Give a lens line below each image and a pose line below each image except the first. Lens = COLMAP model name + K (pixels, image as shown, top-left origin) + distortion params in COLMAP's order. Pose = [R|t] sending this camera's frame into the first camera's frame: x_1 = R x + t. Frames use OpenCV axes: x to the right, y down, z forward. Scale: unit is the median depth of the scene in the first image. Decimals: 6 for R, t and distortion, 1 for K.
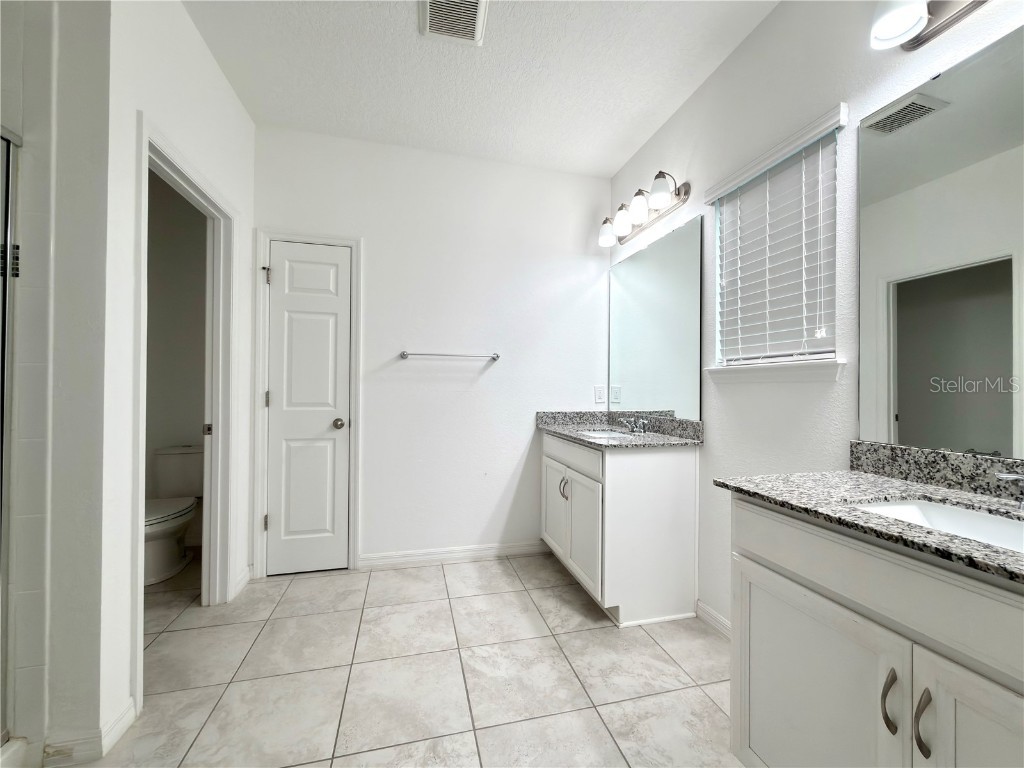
lens RADIAL K [[406.9, 0, 513.5], [0, 406.9, 385.5], [0, 0, 1]] dist [0.000695, -0.000464]
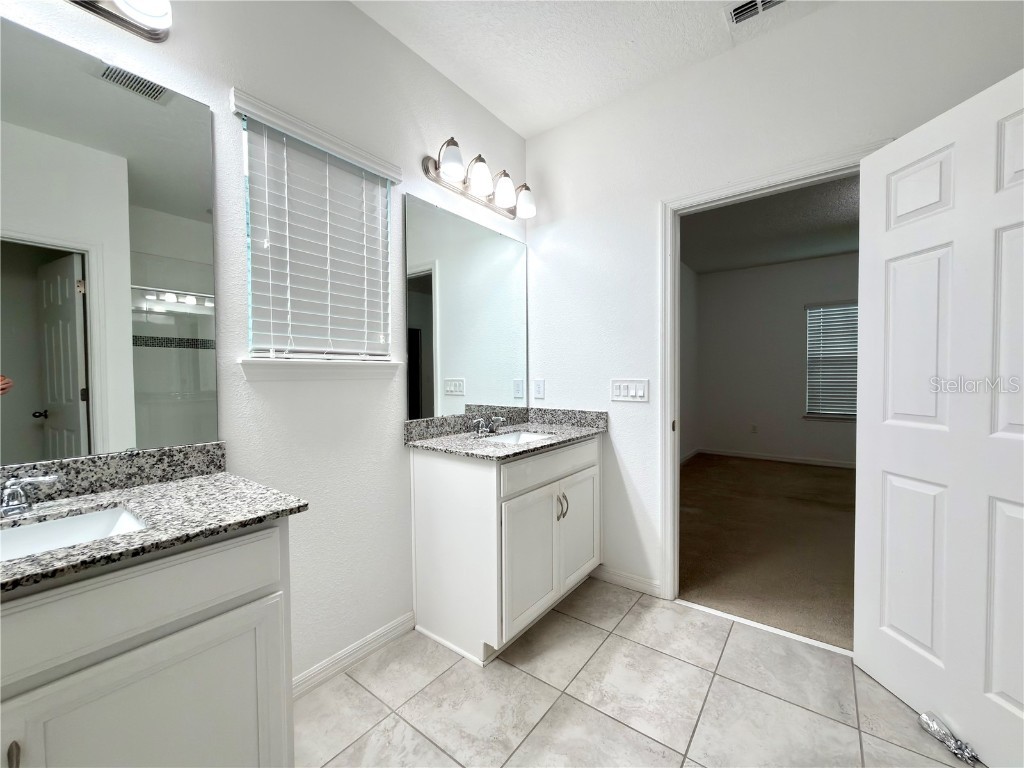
lens RADIAL K [[406.9, 0, 513.5], [0, 406.9, 385.5], [0, 0, 1]] dist [0.000695, -0.000464]
pose [[-0.614397, -0.024055, 0.788630, -0.419741], [-0.002698, 0.999593, 0.028388, -0.023744], [-0.788992, 0.015314, -0.614212, 1.345600]]
